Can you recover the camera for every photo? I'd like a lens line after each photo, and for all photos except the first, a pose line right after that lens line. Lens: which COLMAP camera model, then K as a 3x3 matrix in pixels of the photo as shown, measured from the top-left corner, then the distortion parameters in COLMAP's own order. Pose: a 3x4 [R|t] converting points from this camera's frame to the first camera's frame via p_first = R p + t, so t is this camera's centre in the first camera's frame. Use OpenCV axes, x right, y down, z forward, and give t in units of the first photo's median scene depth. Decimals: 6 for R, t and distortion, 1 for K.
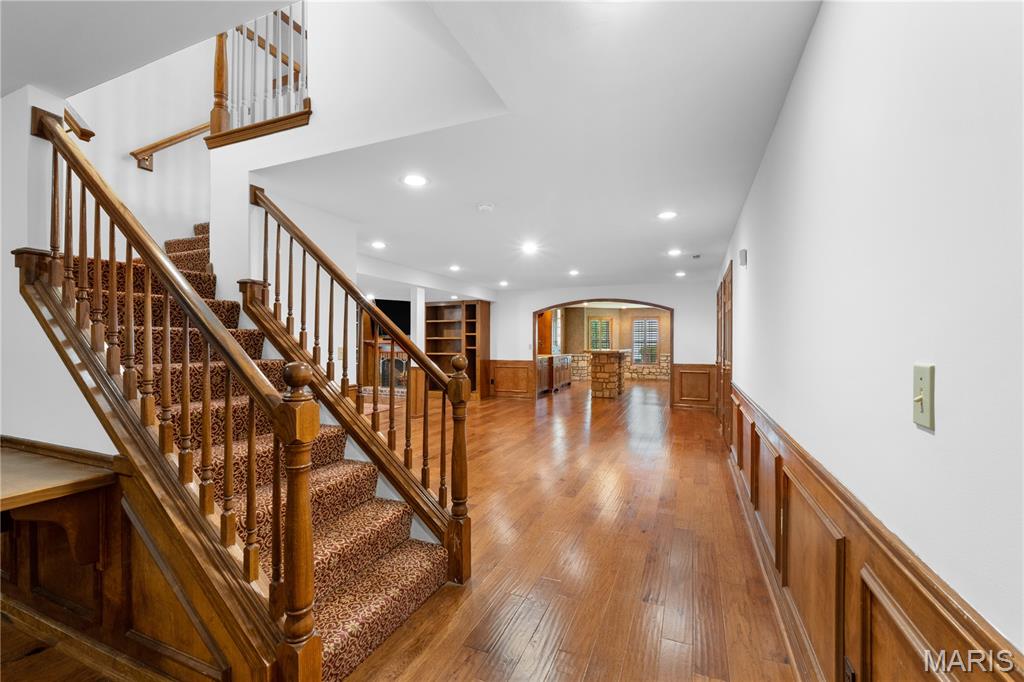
lens RADIAL K [[428.0, 0, 507.5], [0, 428.0, 343.8], [0, 0, 1]] dist [-0.009287, 0.000017]
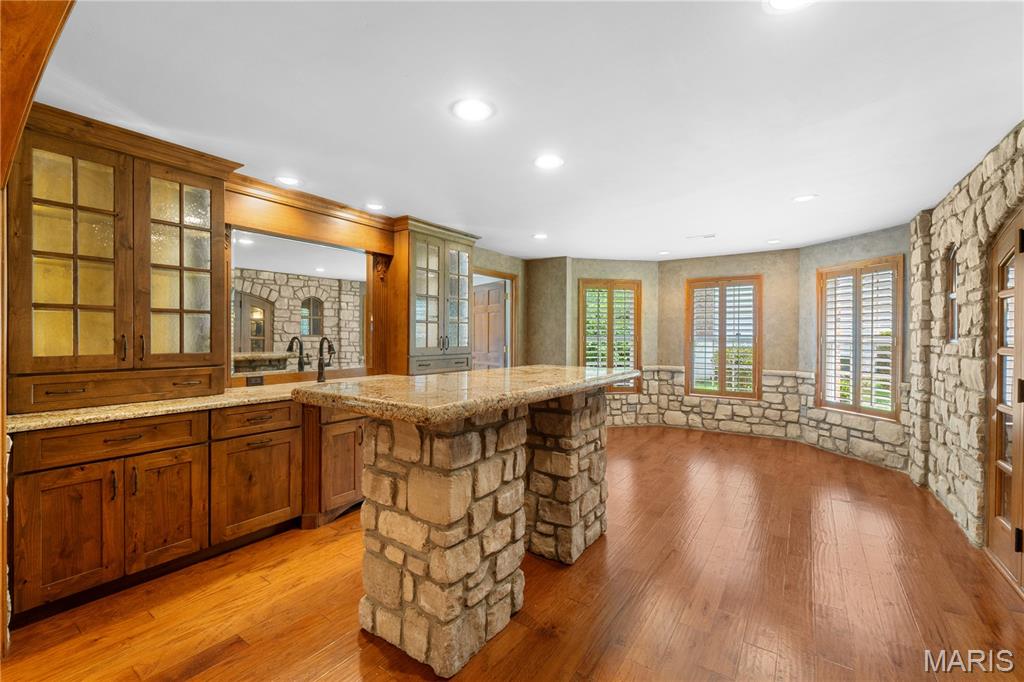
lens RADIAL K [[428.0, 0, 509.6], [0, 428.0, 337.8], [0, 0, 1]] dist [-0.009287, 0.000017]
pose [[0.980193, 0.004106, -0.198000, 0.305051], [-0.004225, 0.999991, -0.000176, -0.006990], [0.197998, 0.001009, 0.980202, 0.839049]]
